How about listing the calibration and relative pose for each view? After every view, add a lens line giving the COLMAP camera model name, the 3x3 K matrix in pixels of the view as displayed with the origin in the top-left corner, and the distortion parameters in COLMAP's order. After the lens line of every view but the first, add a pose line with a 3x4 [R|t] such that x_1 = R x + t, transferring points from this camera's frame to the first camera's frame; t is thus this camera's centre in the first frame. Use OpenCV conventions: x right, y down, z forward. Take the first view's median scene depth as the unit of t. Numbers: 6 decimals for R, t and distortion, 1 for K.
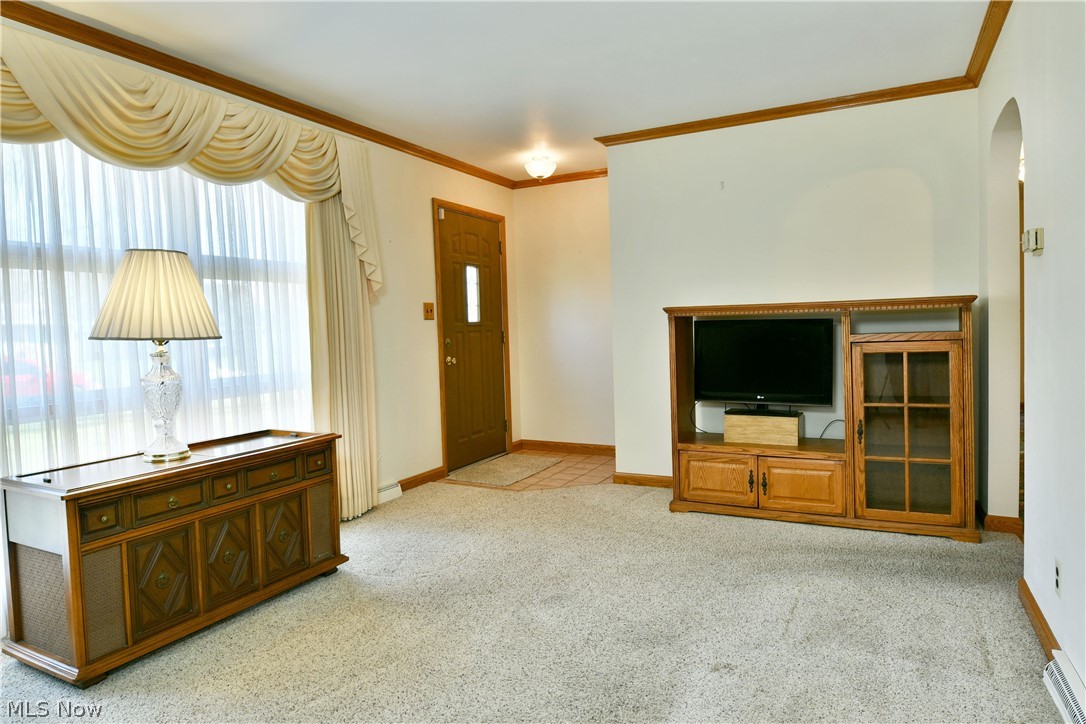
lens RADIAL K [[659.1, 0, 548.4], [0, 659.1, 350.4], [0, 0, 1]] dist [-0.011303, -0.005734]
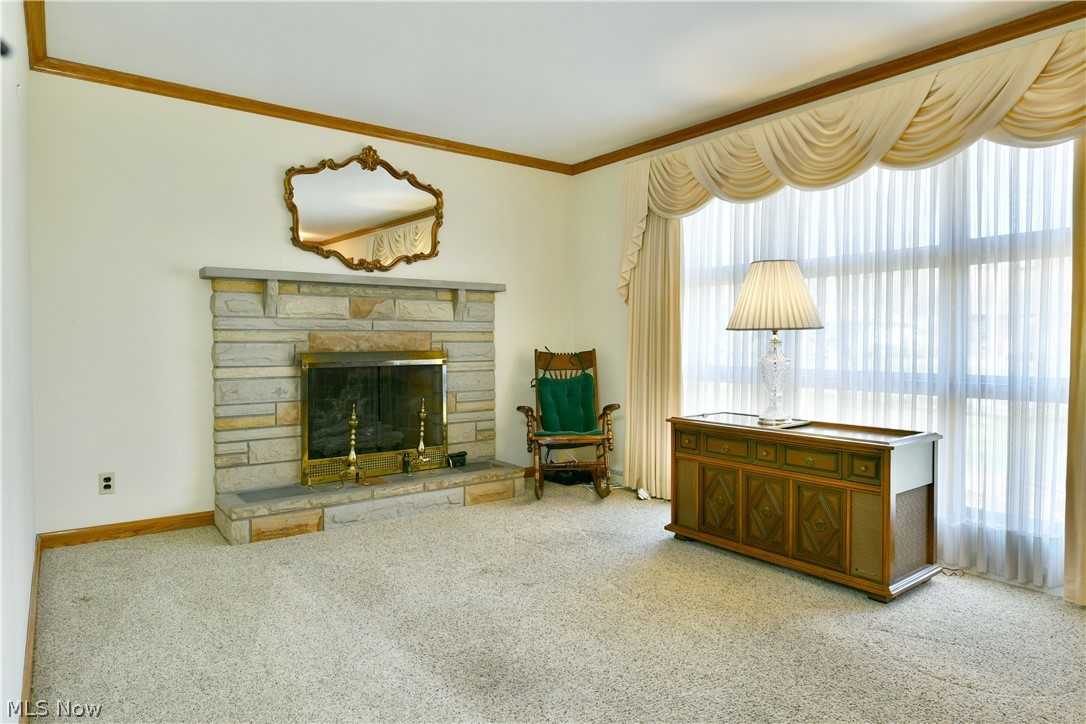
lens RADIAL K [[659.1, 0, 537.4], [0, 659.1, 355.8], [0, 0, 1]] dist [-0.011303, -0.005734]
pose [[-0.456469, 0.037862, -0.888933, 0.700124], [-0.025794, 0.998111, 0.055757, -0.023273], [0.889365, 0.048381, -0.454630, 1.081593]]
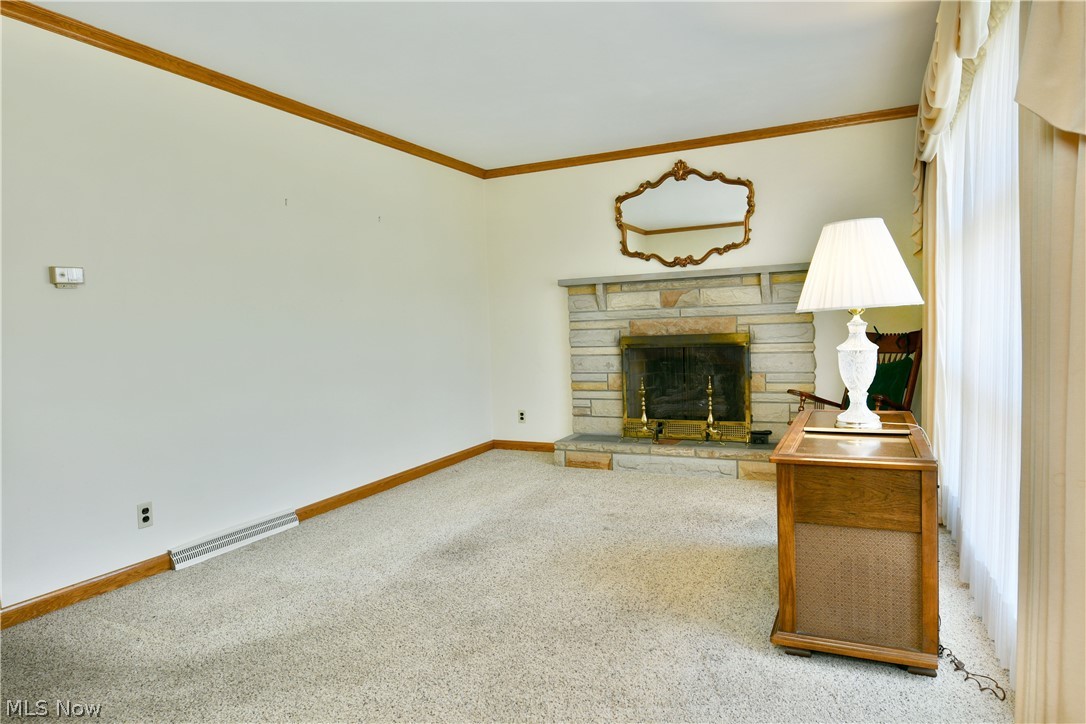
lens RADIAL K [[659.1, 0, 540.6], [0, 659.1, 357.5], [0, 0, 1]] dist [-0.011303, -0.005734]
pose [[-0.998721, 0.050036, 0.007261, -0.095725], [0.050465, 0.995298, 0.082673, -0.044471], [-0.003090, 0.082934, -0.996550, 1.846182]]
